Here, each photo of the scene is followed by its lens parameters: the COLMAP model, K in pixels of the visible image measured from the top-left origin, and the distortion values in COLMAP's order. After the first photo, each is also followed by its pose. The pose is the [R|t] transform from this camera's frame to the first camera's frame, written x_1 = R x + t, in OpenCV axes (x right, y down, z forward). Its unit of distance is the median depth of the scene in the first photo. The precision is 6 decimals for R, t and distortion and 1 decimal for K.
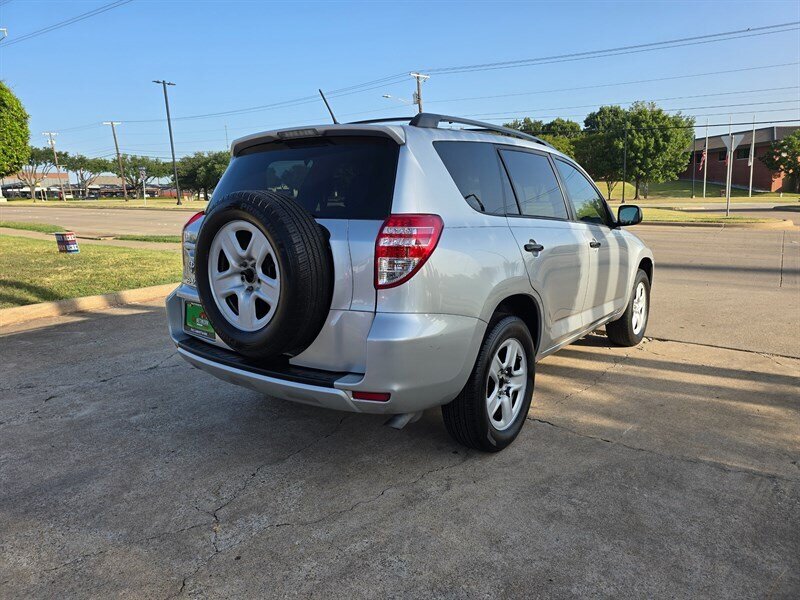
lens RADIAL K [[536.2, 0, 409.8], [0, 536.2, 297.5], [0, 0, 1]] dist [0.050948, -0.043181]
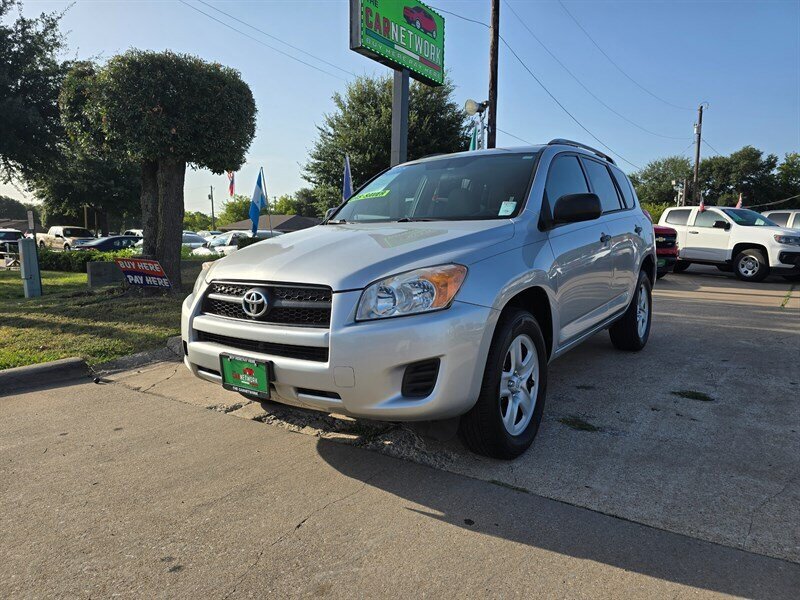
lens RADIAL K [[536.2, 0, 412.0], [0, 536.2, 300.8], [0, 0, 1]] dist [0.050948, -0.043181]
pose [[-0.999538, 0.021009, -0.021981, 0.360885], [0.013585, 0.955311, 0.295291, -0.360417], [0.027202, 0.294856, -0.955154, 2.432172]]
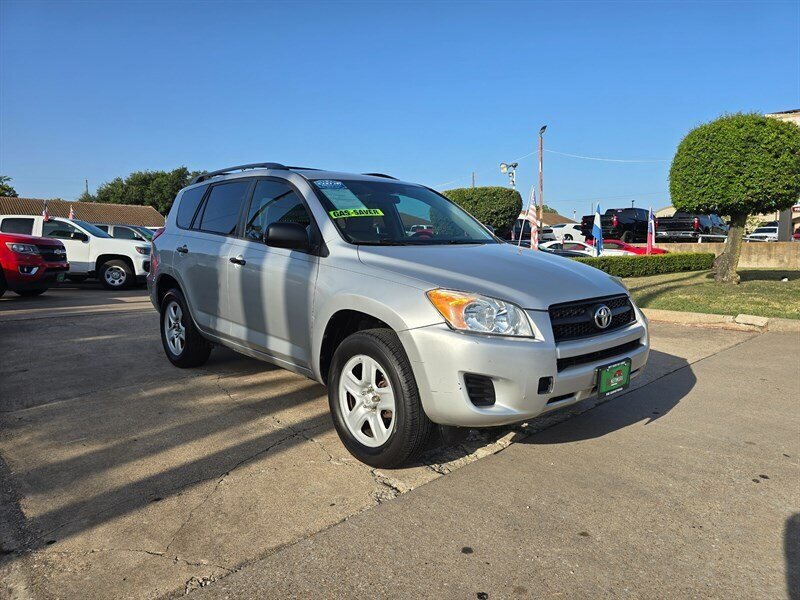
lens RADIAL K [[536.2, 0, 401.2], [0, 536.2, 299.5], [0, 0, 1]] dist [0.050948, -0.043181]
pose [[-0.202431, 0.119266, -0.972007, 1.382621], [-0.169896, 0.973228, 0.154799, -0.256223], [0.964447, 0.196476, -0.176748, 1.620274]]
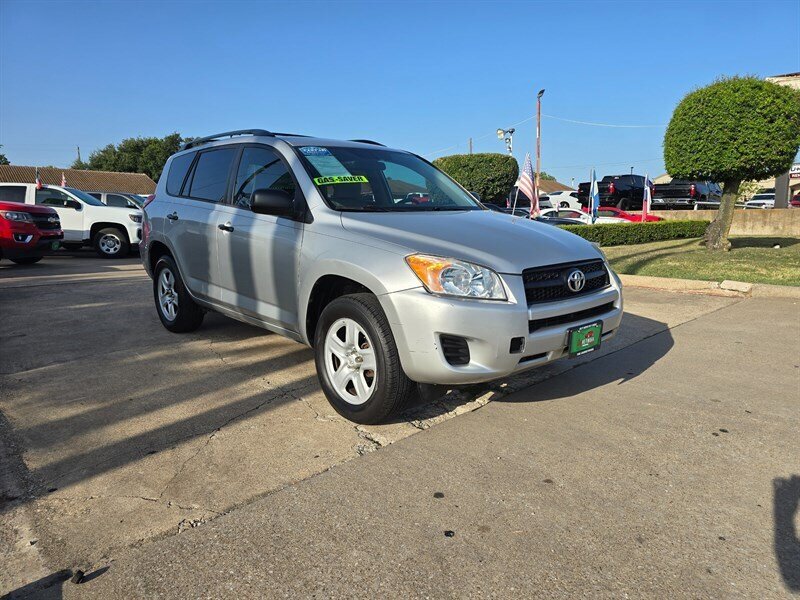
lens RADIAL K [[536.2, 0, 399.1], [0, 536.2, 302.6], [0, 0, 1]] dist [0.050948, -0.043181]
pose [[-0.201530, 0.181178, -0.962580, 1.408260], [-0.168262, 0.961730, 0.216247, -0.259443], [0.964921, 0.205546, -0.163332, 1.651561]]
